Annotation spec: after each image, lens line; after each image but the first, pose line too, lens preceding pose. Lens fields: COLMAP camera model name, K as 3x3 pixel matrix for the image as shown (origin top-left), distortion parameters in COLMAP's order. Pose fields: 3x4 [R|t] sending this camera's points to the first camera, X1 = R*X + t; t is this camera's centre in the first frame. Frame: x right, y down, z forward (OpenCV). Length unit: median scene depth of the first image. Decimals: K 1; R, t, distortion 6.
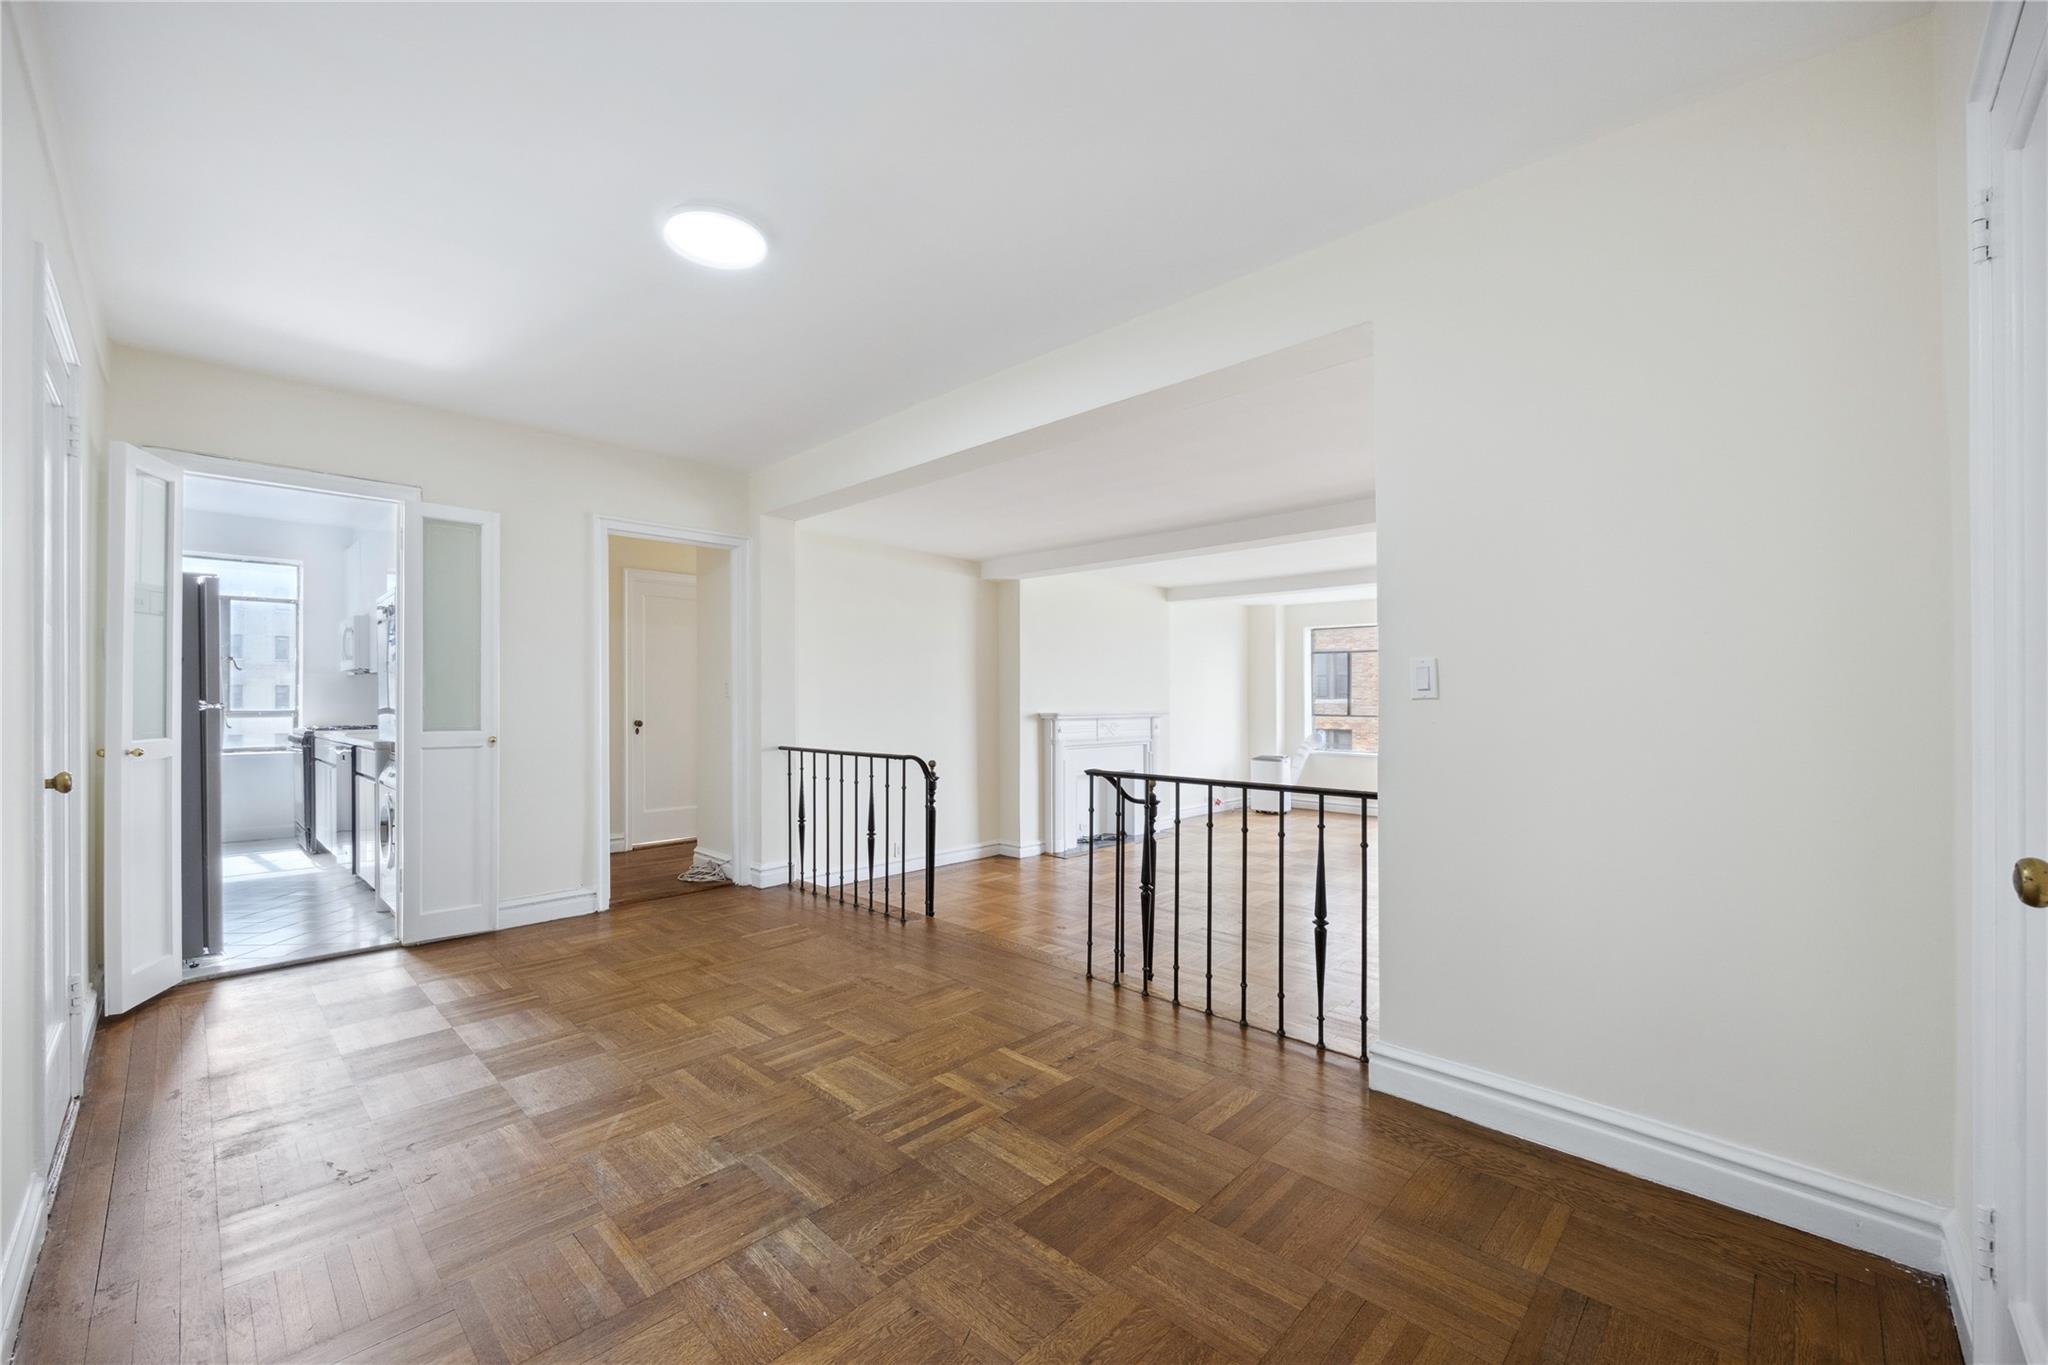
lens RADIAL K [[802.6, 0, 1021.9], [0, 802.6, 691.7], [0, 0, 1]] dist [0.011431, 0.000244]
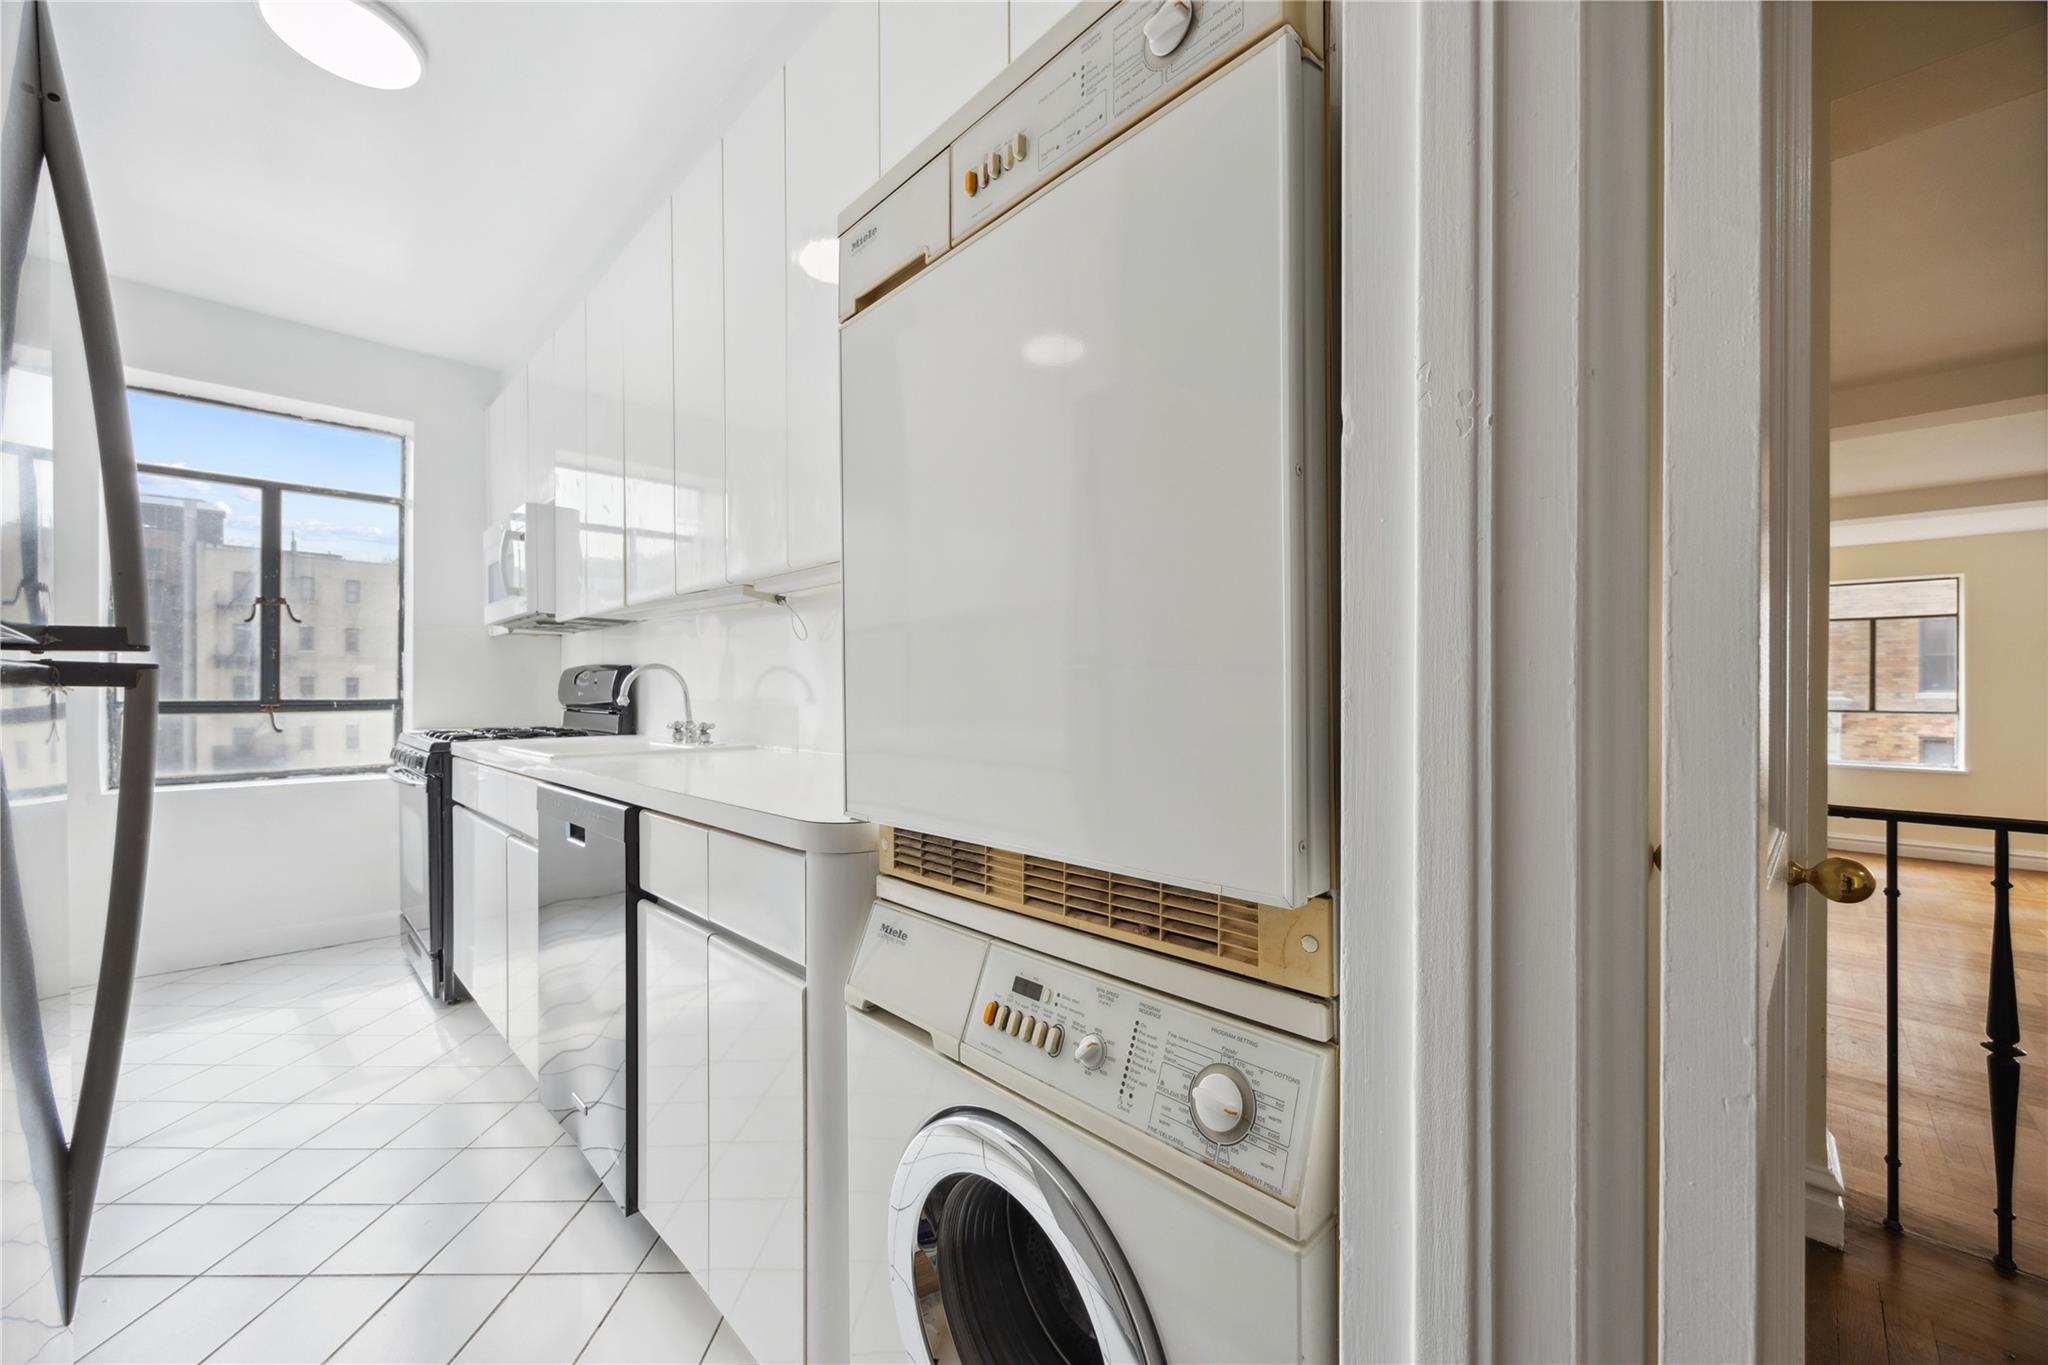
lens RADIAL K [[802.6, 0, 1026.9], [0, 802.6, 685.0], [0, 0, 1]] dist [0.011431, 0.000244]
pose [[0.999119, 0.000437, -0.041965, -0.450733], [-0.000491, 0.999999, -0.001280, 0.013998], [0.041965, 0.001300, 0.999118, 0.474073]]
